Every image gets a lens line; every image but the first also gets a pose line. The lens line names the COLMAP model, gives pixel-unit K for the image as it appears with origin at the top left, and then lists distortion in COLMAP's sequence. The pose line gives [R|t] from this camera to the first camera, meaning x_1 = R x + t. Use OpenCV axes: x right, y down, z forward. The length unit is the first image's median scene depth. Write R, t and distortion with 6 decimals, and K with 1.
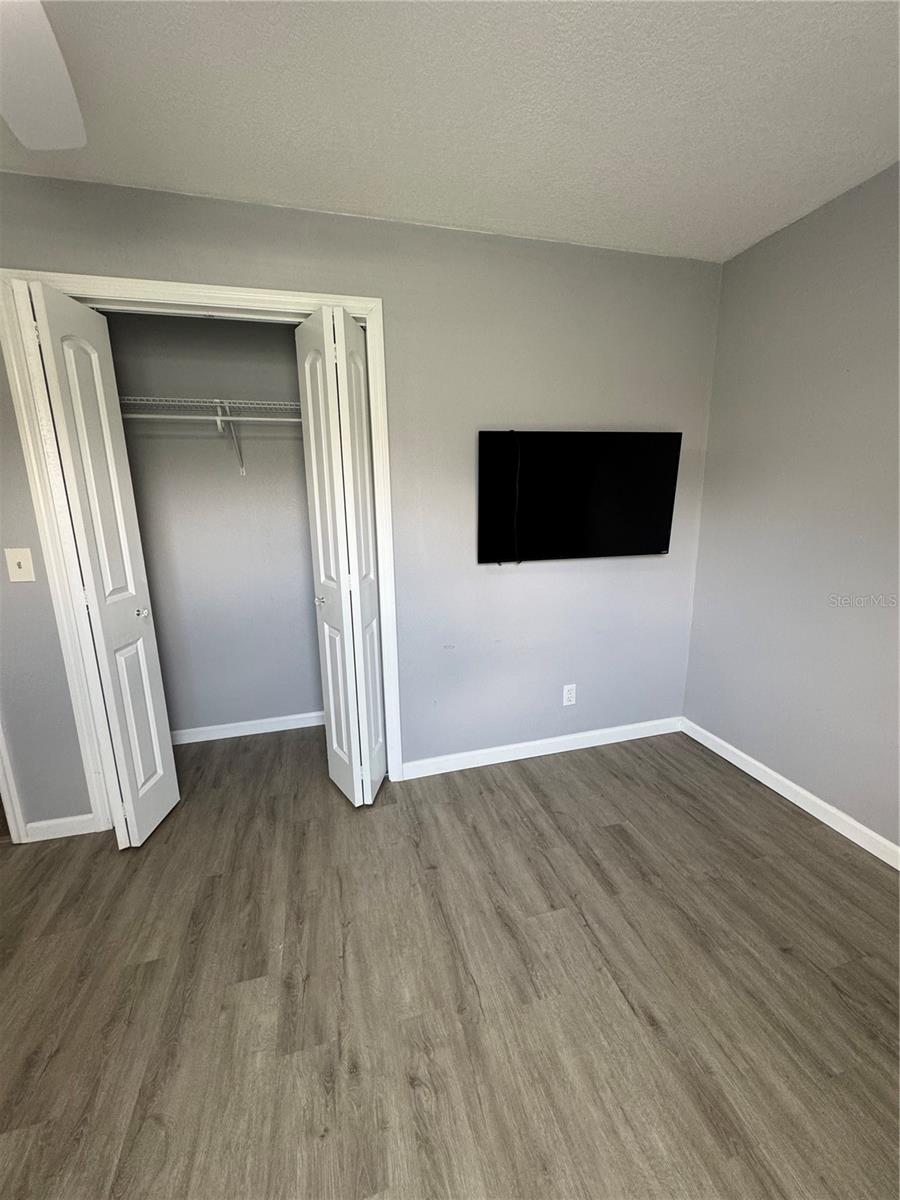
lens RADIAL K [[479.4, 0, 450.3], [0, 479.4, 600.4], [0, 0, 1]] dist [-0.000432, -0.000199]
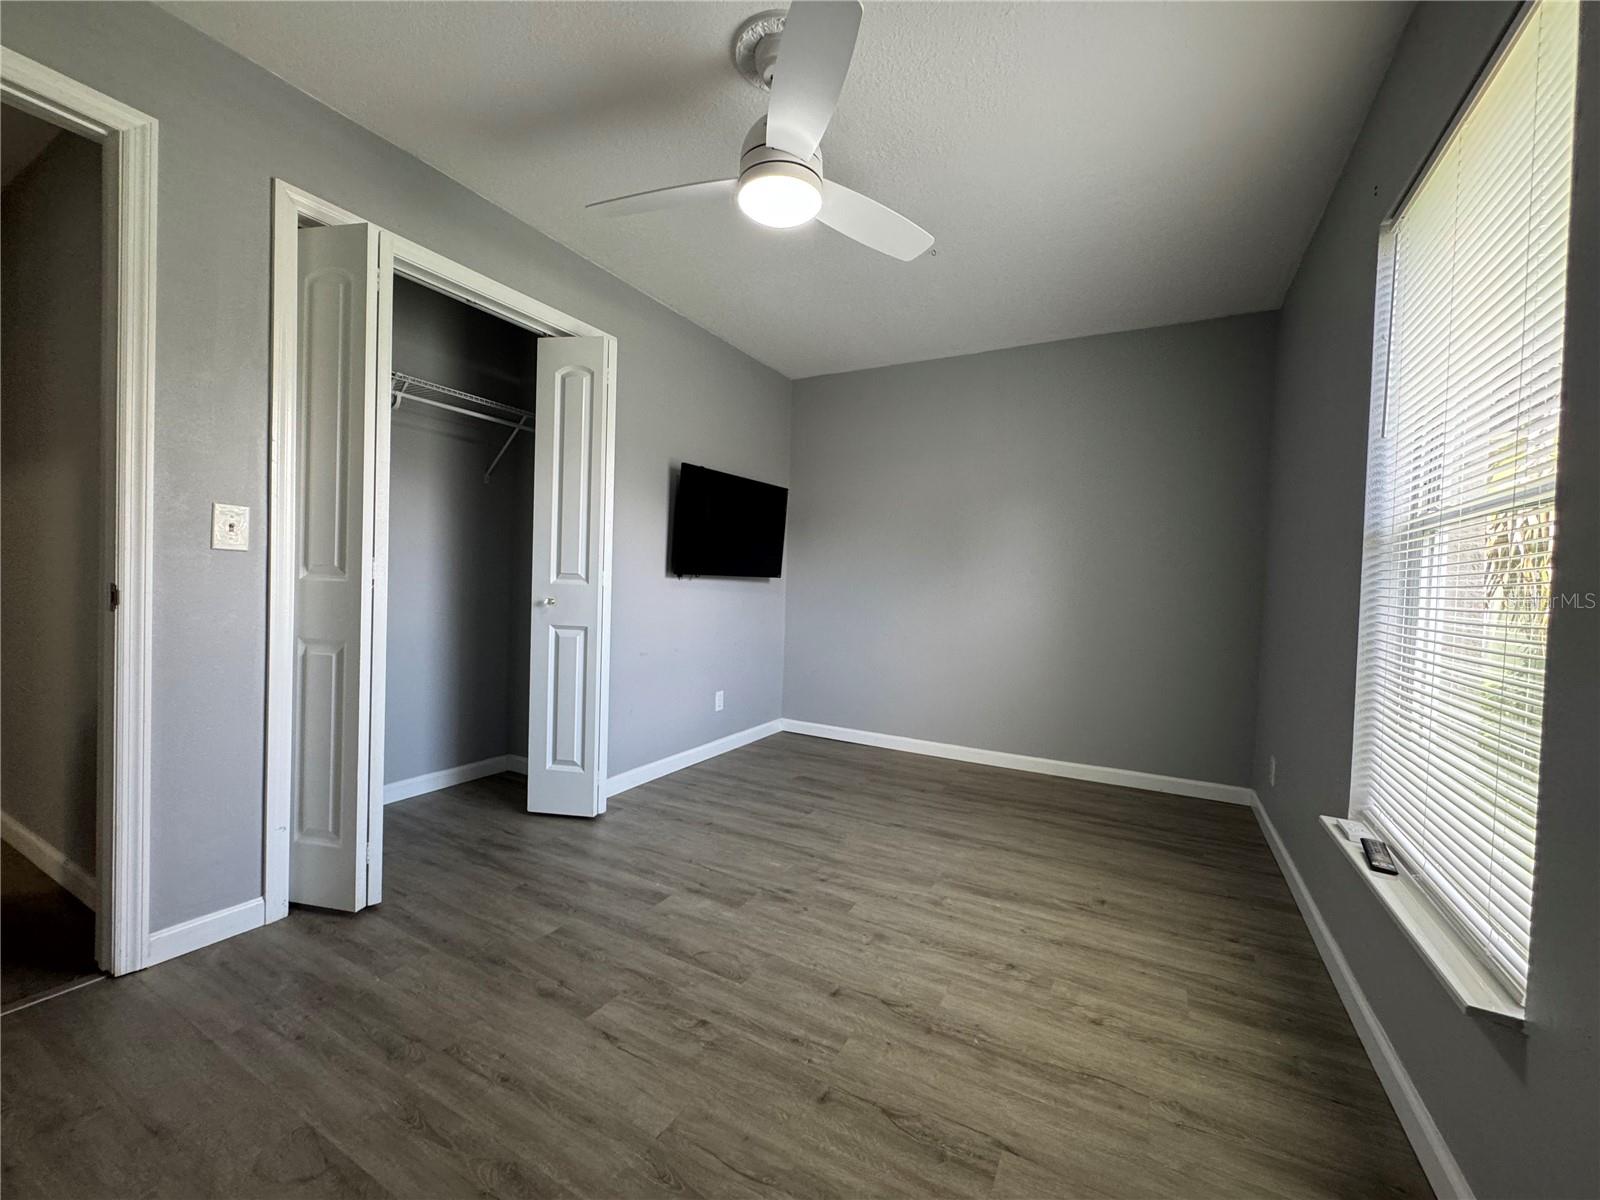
lens RADIAL K [[639.2, 0, 802.7], [0, 639.2, 598.8], [0, 0, 1]] dist [-0.000432, -0.000199]
pose [[0.693189, 0.020944, 0.720452, -1.010118], [0.113545, 0.983923, -0.137852, 0.275149], [-0.711756, 0.177362, 0.679666, -0.284731]]
